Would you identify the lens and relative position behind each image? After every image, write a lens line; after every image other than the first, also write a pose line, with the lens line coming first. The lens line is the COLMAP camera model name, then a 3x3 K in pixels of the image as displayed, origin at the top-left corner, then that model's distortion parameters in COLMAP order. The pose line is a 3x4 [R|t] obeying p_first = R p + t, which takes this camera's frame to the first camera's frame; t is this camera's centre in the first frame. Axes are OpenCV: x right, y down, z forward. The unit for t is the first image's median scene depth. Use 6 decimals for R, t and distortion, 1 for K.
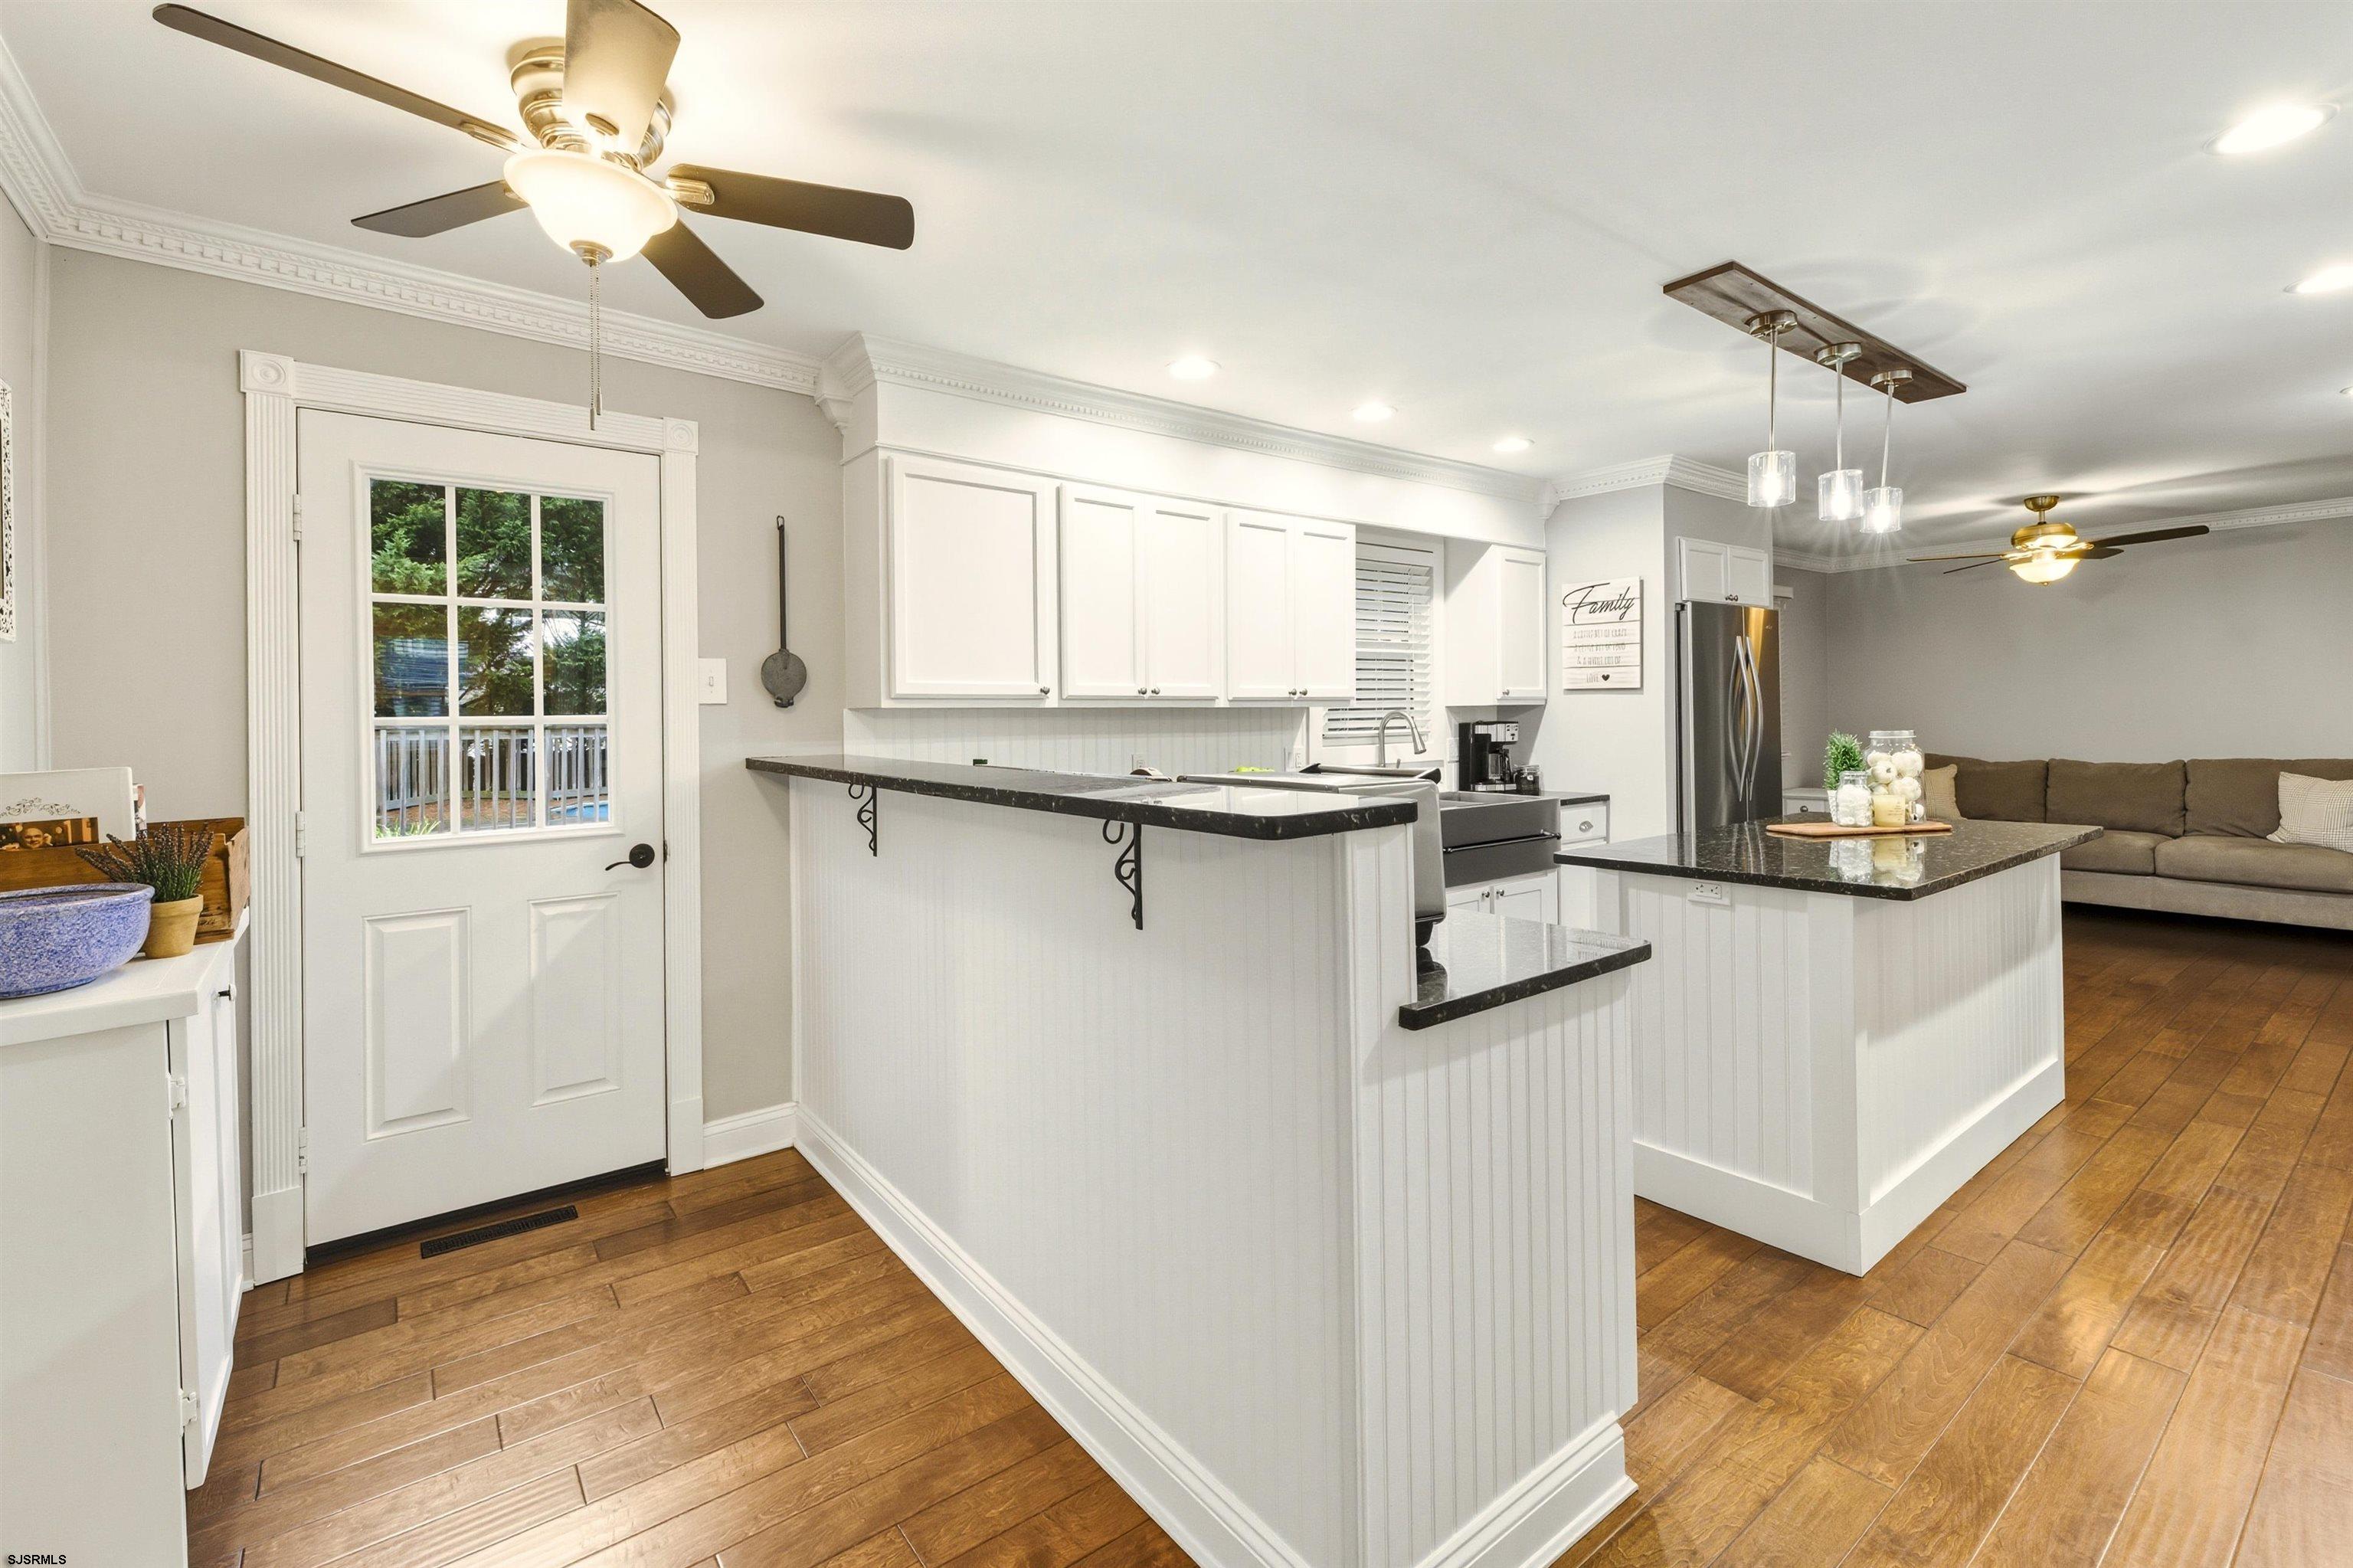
lens RADIAL K [[1060.3, 0, 1247.7], [0, 1060.3, 715.5], [0, 0, 1]] dist [0.005215, 0.001017]
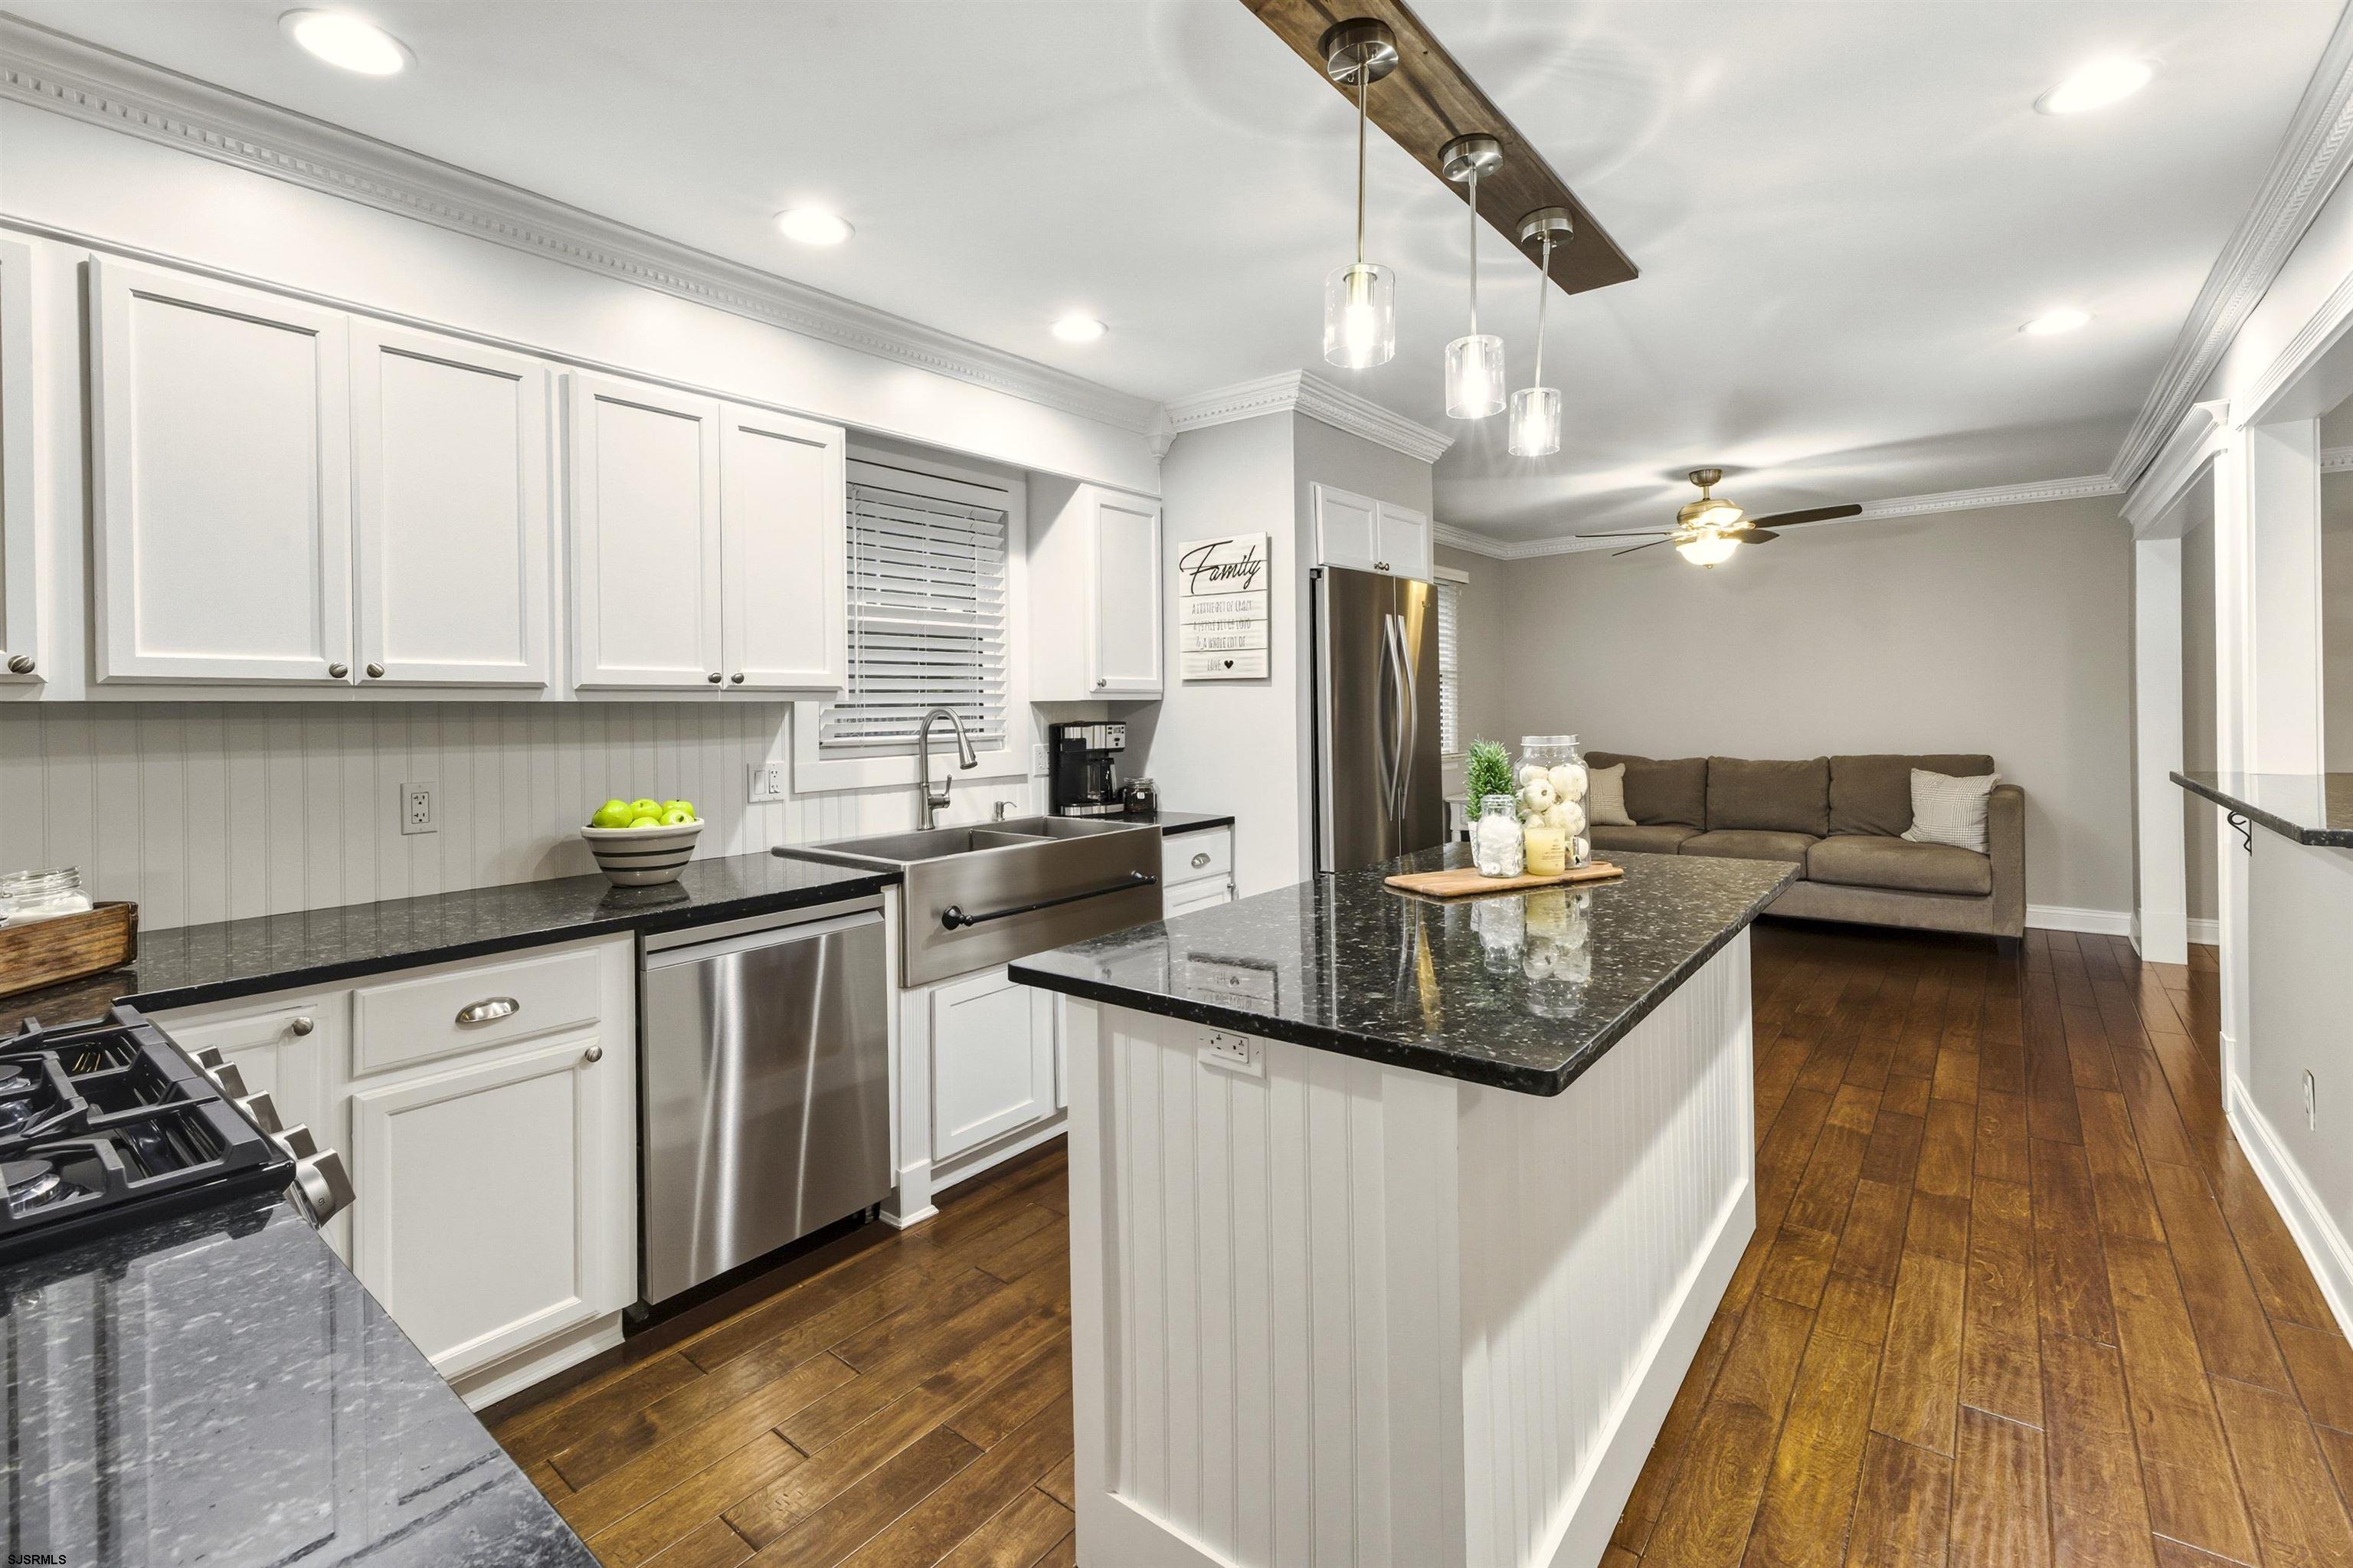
lens RADIAL K [[1012.0, 0, 1311.8], [0, 1012.0, 711.3], [0, 0, 1]] dist [0.013064, 0.000093]
pose [[0.957708, -0.001594, 0.287737, 0.189683], [0.001752, 0.999998, -0.000291, -0.001513], [-0.287736, 0.000783, 0.957709, 0.290262]]
